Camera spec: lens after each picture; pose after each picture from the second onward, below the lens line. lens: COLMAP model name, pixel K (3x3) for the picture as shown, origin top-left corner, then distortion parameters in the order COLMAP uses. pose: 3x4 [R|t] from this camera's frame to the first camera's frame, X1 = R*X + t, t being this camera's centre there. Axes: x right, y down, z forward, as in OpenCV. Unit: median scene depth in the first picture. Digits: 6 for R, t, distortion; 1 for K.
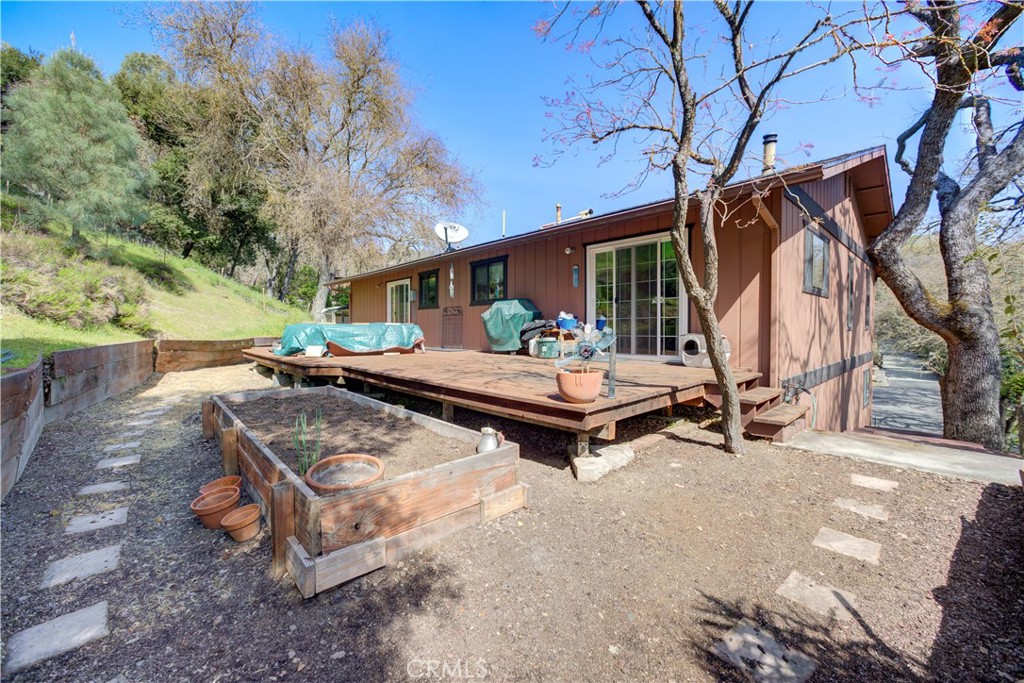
lens RADIAL K [[402.9, 0, 512.0], [0, 402.9, 341.5], [0, 0, 1]] dist [-0.026219, 0.014232]
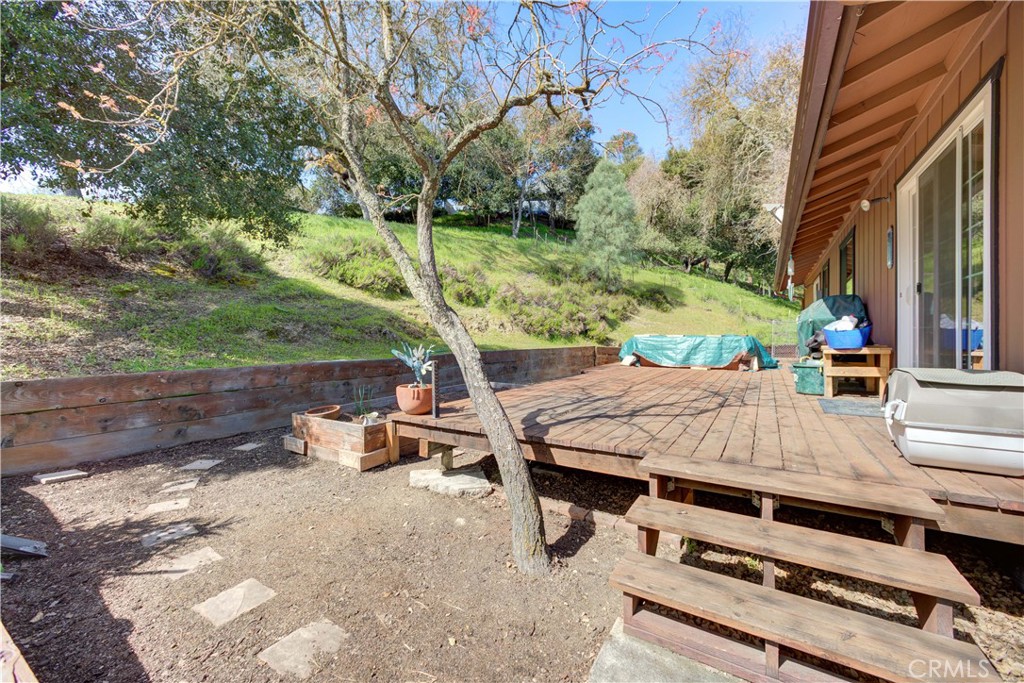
lens RADIAL K [[402.9, 0, 512.0], [0, 402.9, 341.5], [0, 0, 1]] dist [-0.026219, 0.014232]
pose [[0.265349, 0.013807, -0.964053, 1.842268], [-0.032853, 0.999446, 0.005271, -0.083830], [0.963592, 0.030274, 0.265656, 1.334847]]
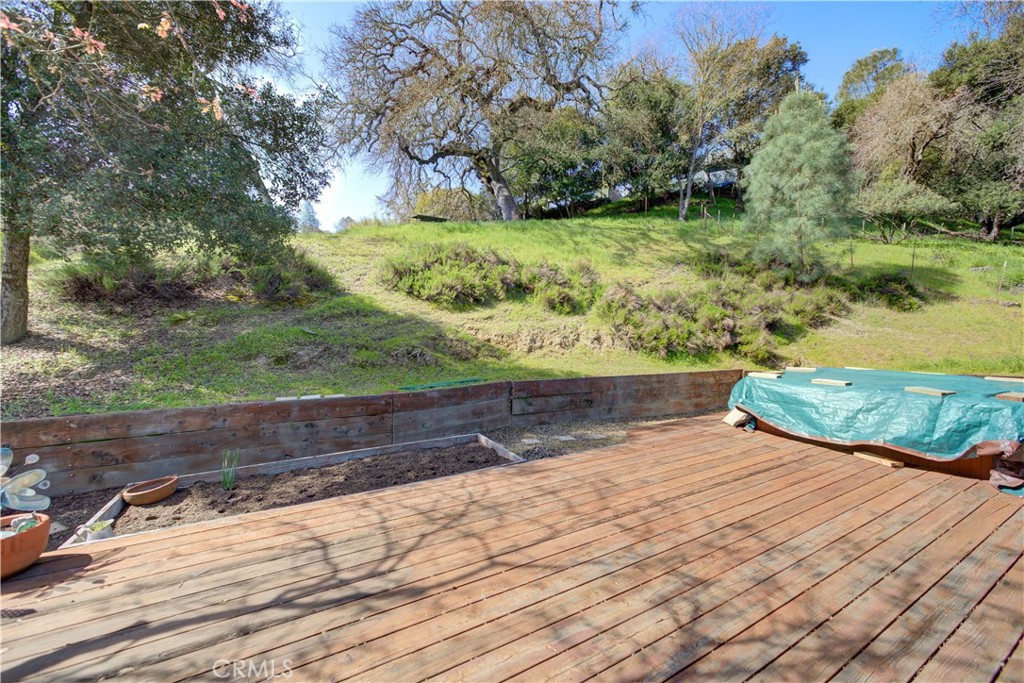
lens RADIAL K [[402.9, 0, 512.0], [0, 402.9, 341.5], [0, 0, 1]] dist [-0.026219, 0.014232]
pose [[-0.216818, 0.030810, -0.975726, 0.822470], [-0.034813, 0.998622, 0.039269, -0.394318], [0.975591, 0.042482, -0.215446, 2.744289]]
